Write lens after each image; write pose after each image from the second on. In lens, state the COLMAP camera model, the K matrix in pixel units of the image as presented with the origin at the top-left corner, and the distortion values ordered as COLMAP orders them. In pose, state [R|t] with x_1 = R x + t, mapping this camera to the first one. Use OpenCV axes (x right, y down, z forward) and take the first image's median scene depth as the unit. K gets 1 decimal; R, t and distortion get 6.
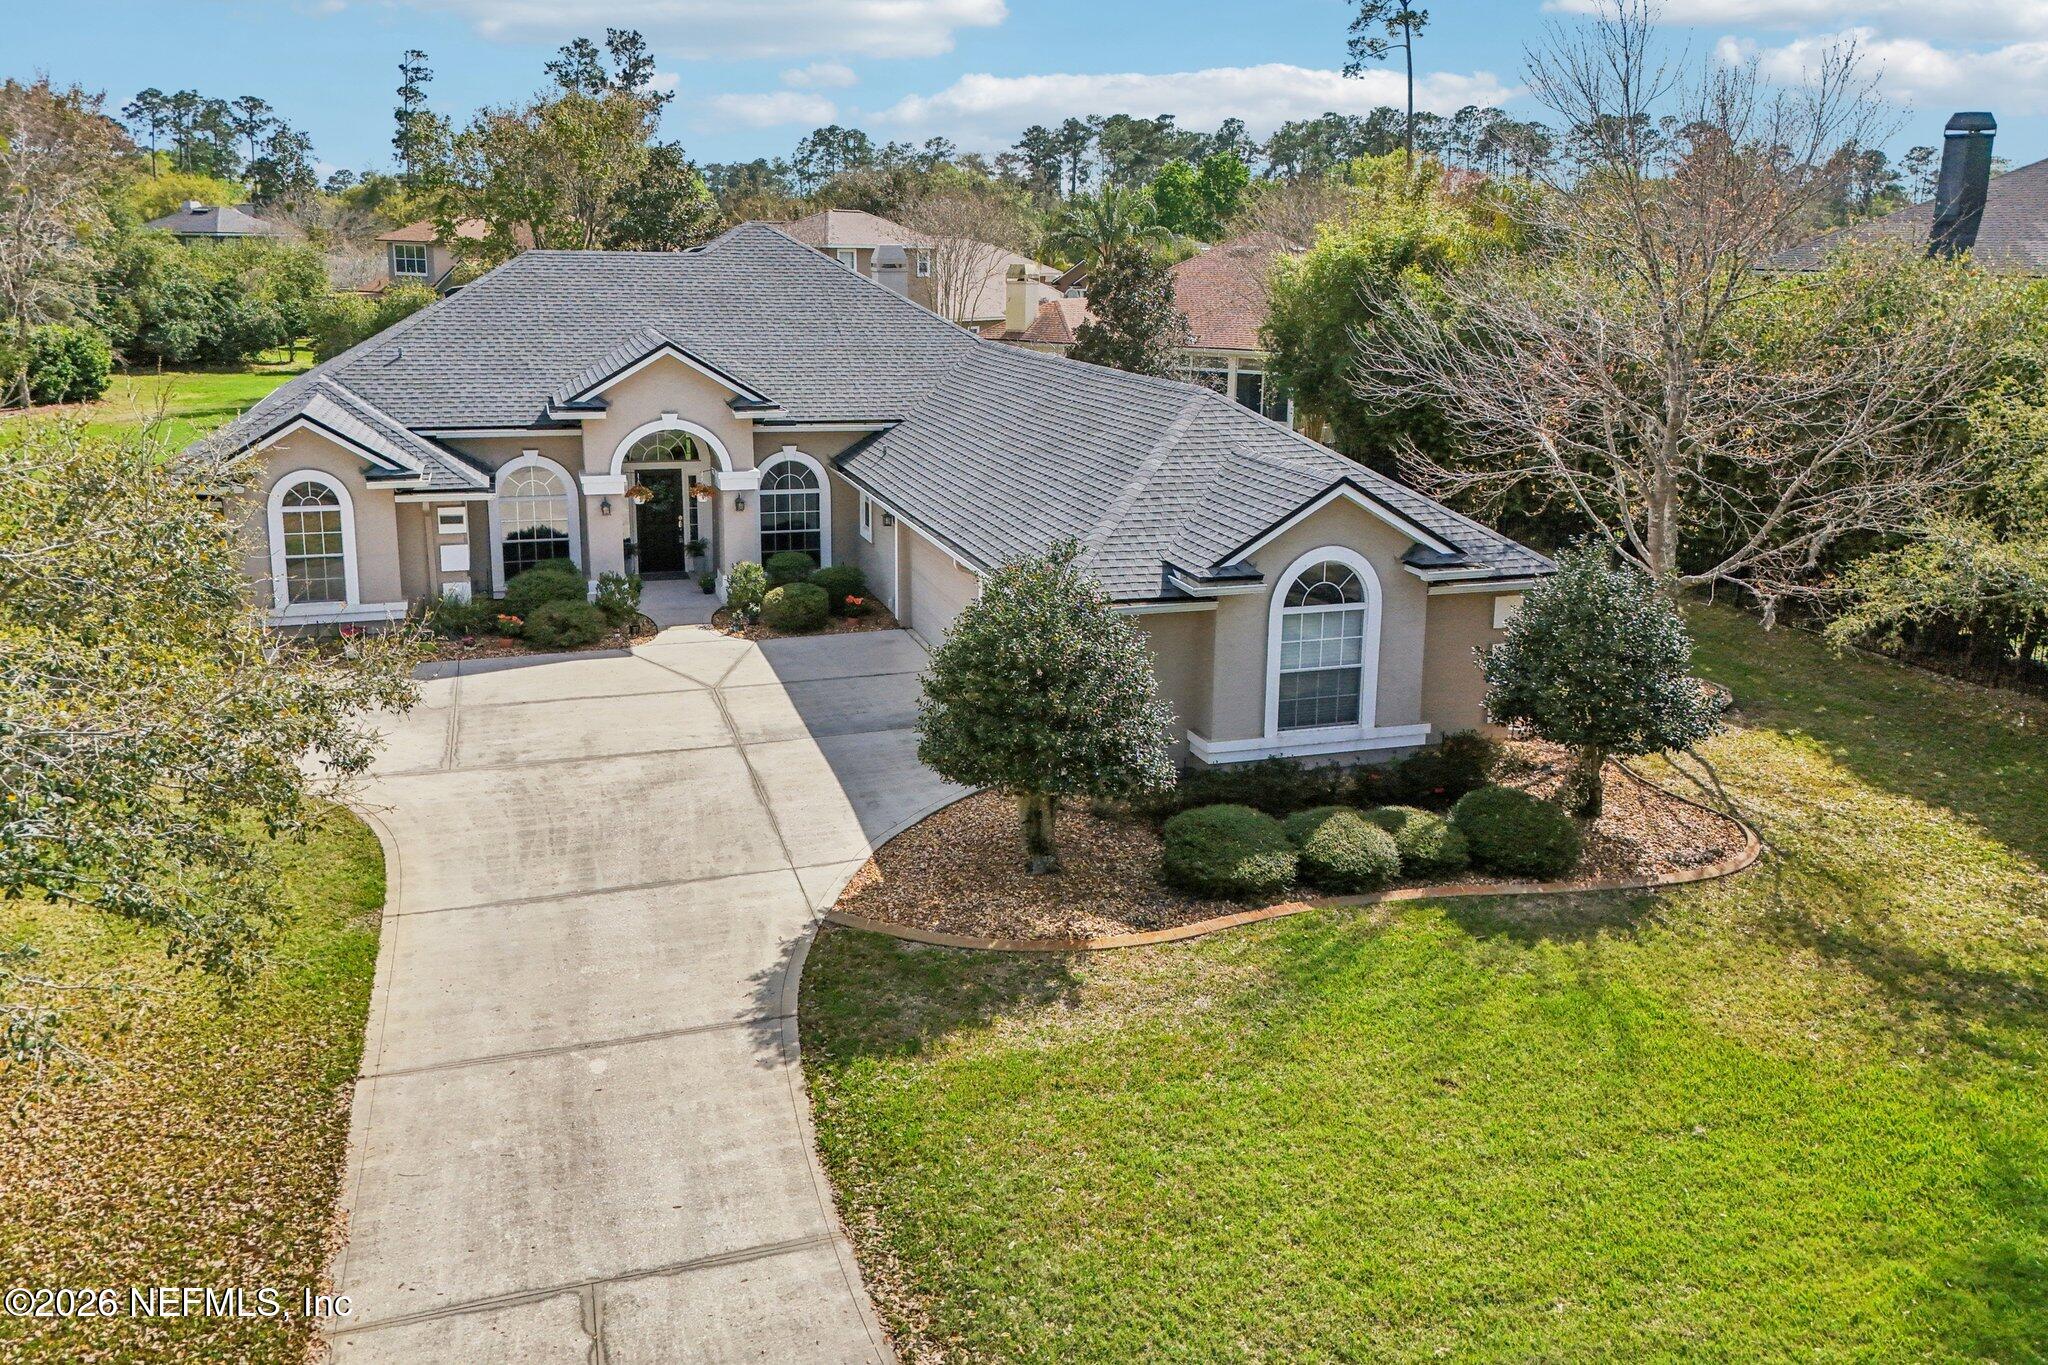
lens RADIAL K [[1547.9, 0, 1012.8], [0, 1547.9, 602.0], [0, 0, 1]] dist [0.063409, -0.052075]
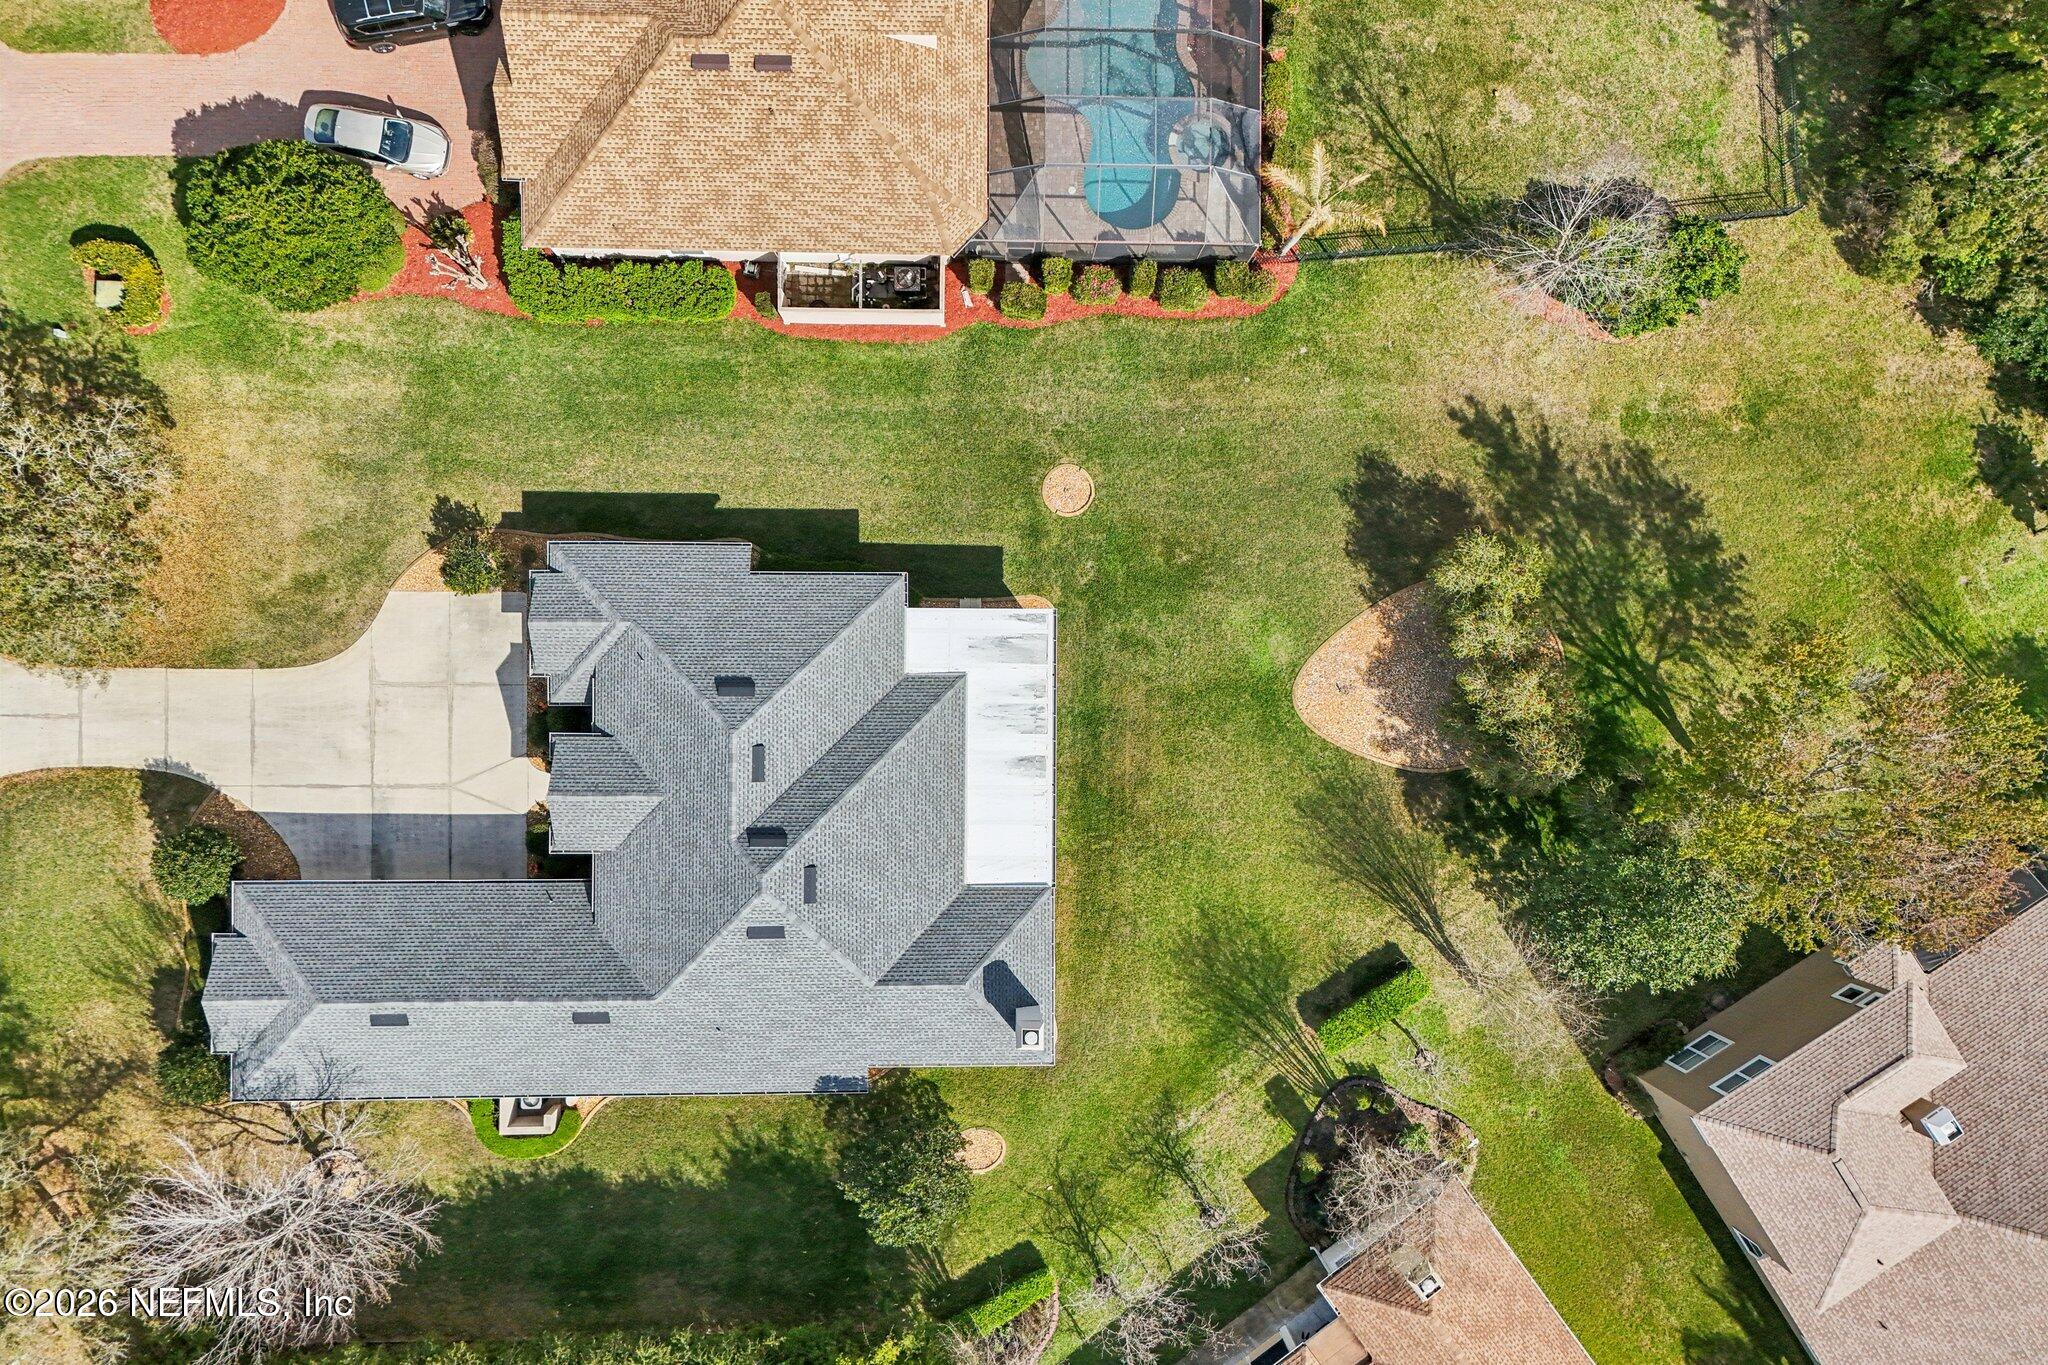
lens RADIAL K [[1510.0, 0, 1024.0], [0, 1510.0, 682.5], [0, 0, 1]] dist [0.063083, -0.058650]
pose [[-0.310282, 0.950559, -0.012764, -0.720578], [-0.251808, -0.069234, 0.965298, -2.944684], [0.916688, 0.302729, 0.260840, 1.415912]]
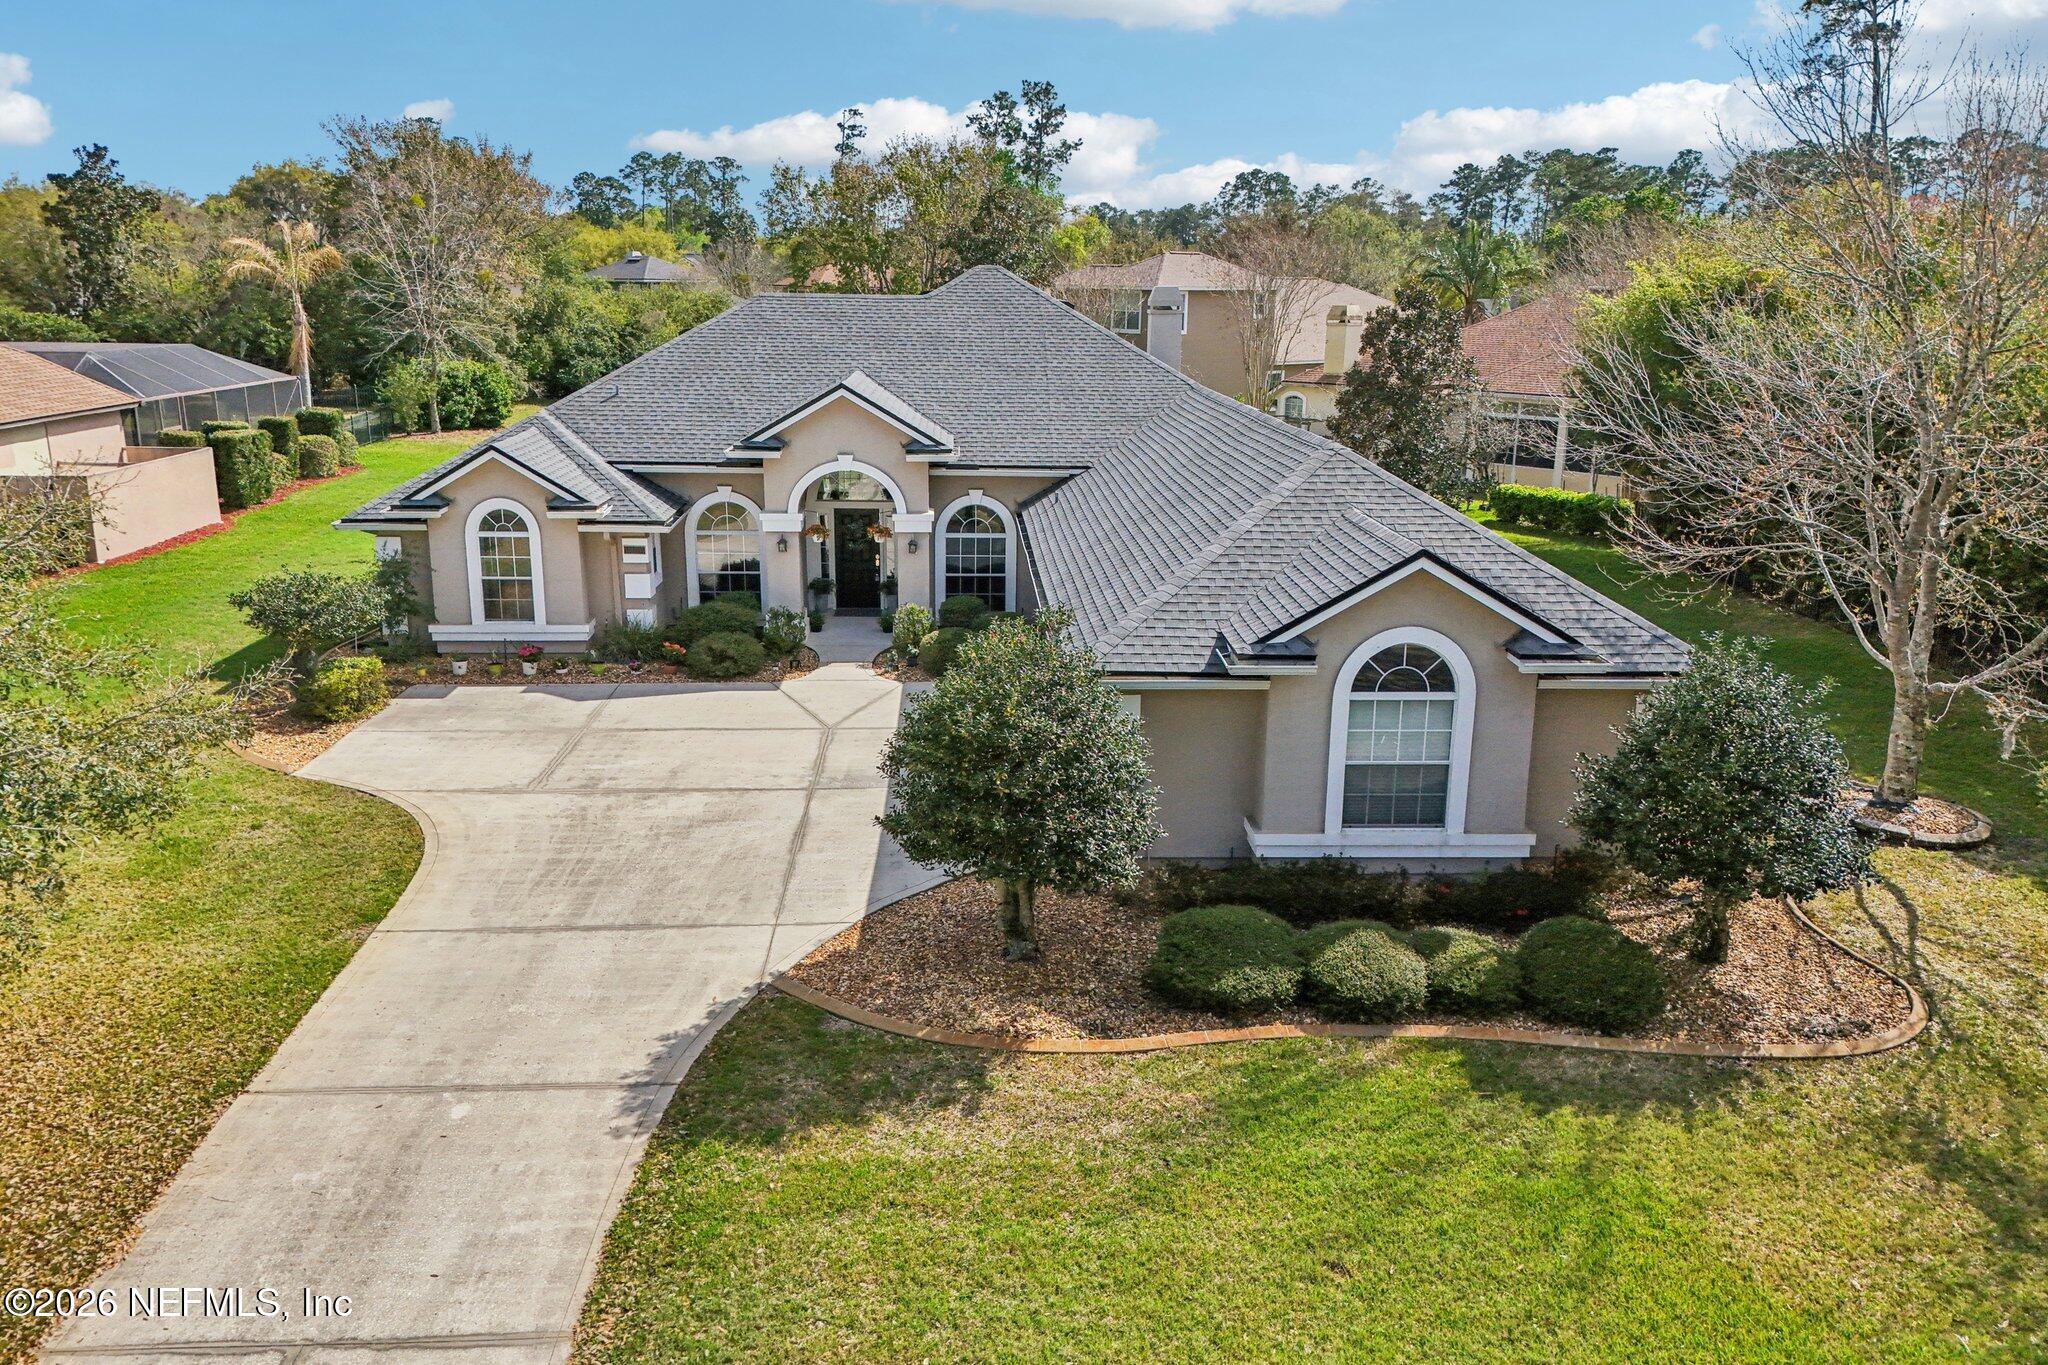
lens RADIAL K [[1524.0, 0, 1022.4], [0, 1524.0, 653.7], [0, 0, 1]] dist [0.053774, -0.033066]
pose [[0.964378, 0.060955, -0.257411, 0.217100], [-0.058820, 0.998140, 0.015996, -0.019279], [0.257907, -0.000285, 0.966170, 0.107175]]
